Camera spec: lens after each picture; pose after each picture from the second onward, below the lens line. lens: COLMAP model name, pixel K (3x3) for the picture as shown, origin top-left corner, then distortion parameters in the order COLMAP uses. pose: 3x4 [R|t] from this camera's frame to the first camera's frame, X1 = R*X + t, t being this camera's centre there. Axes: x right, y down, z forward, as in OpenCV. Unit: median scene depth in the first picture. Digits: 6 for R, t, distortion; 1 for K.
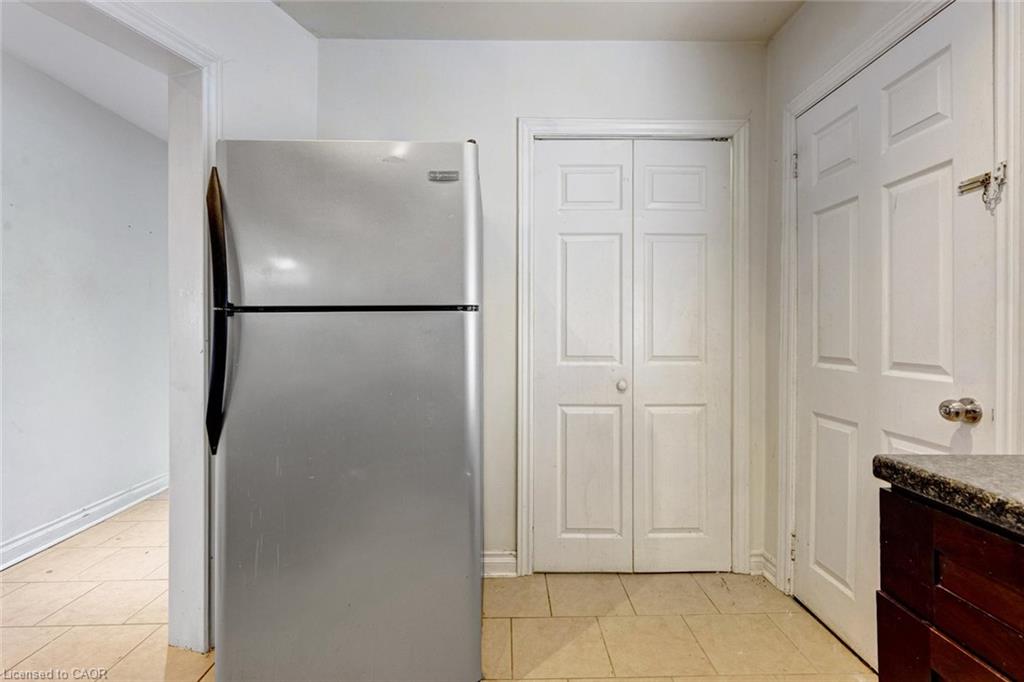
lens RADIAL K [[479.1, 0, 510.2], [0, 479.1, 323.2], [0, 0, 1]] dist [0.003181, 0.000232]
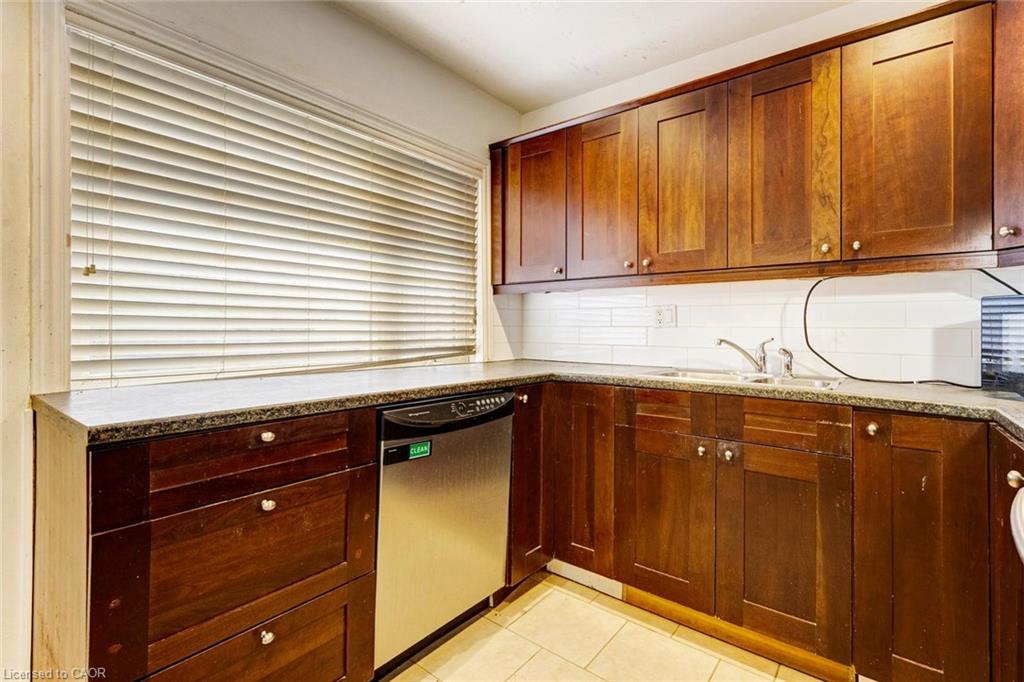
lens RADIAL K [[479.1, 0, 510.2], [0, 479.1, 323.2], [0, 0, 1]] dist [0.003181, 0.000232]
pose [[-0.773113, 0.002119, 0.634265, -0.991007], [-0.014204, 0.999686, -0.020653, 0.023857], [-0.634109, -0.024977, -0.772840, 1.495844]]
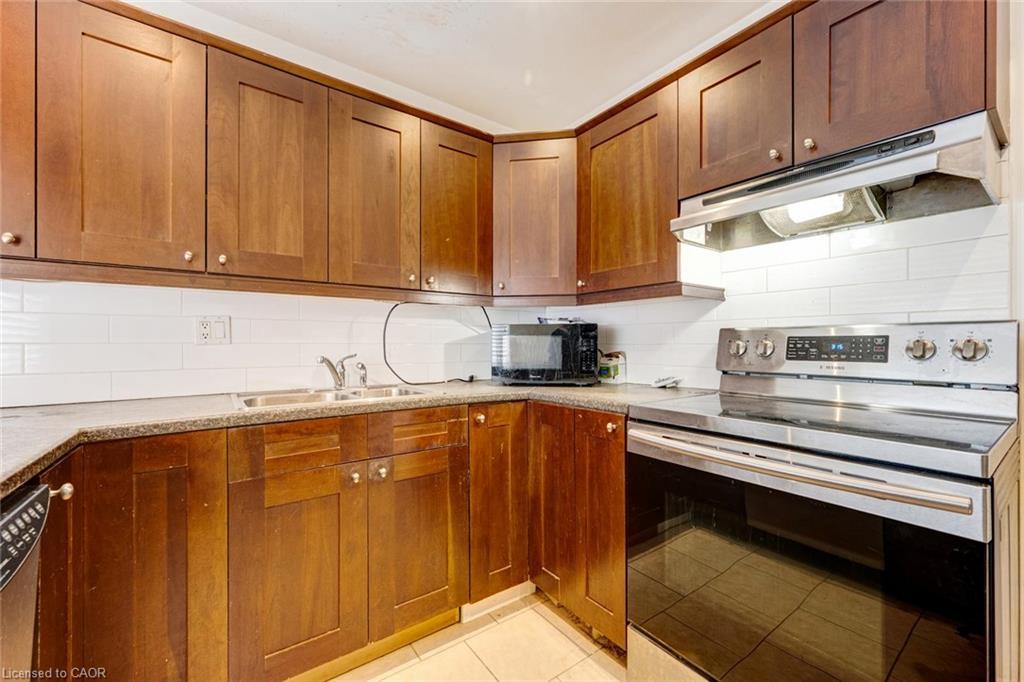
lens RADIAL K [[410.0, 0, 512.0], [0, 410.0, 341.0], [0, 0, 1]] dist [-0.000509, -0.000139]
pose [[-0.813950, -0.003604, -0.580924, 0.493371], [0.008333, 0.999805, -0.017878, 0.003593], [0.580876, -0.019393, -0.813761, 0.928998]]
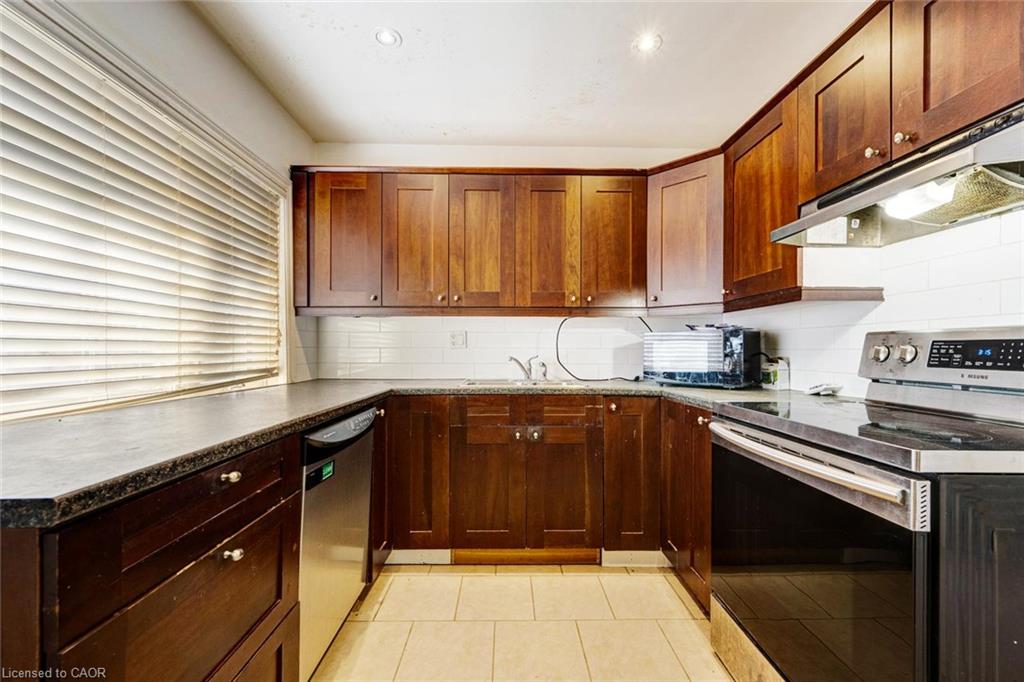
lens RADIAL K [[413.9, 0, 514.0], [0, 413.9, 345.8], [0, 0, 1]] dist [-0.001815, -0.000292]
pose [[-0.999970, -0.002553, -0.007347, -0.039180], [-0.002392, 0.999761, -0.021725, 0.026086], [0.007400, -0.021707, -0.999737, 2.039587]]
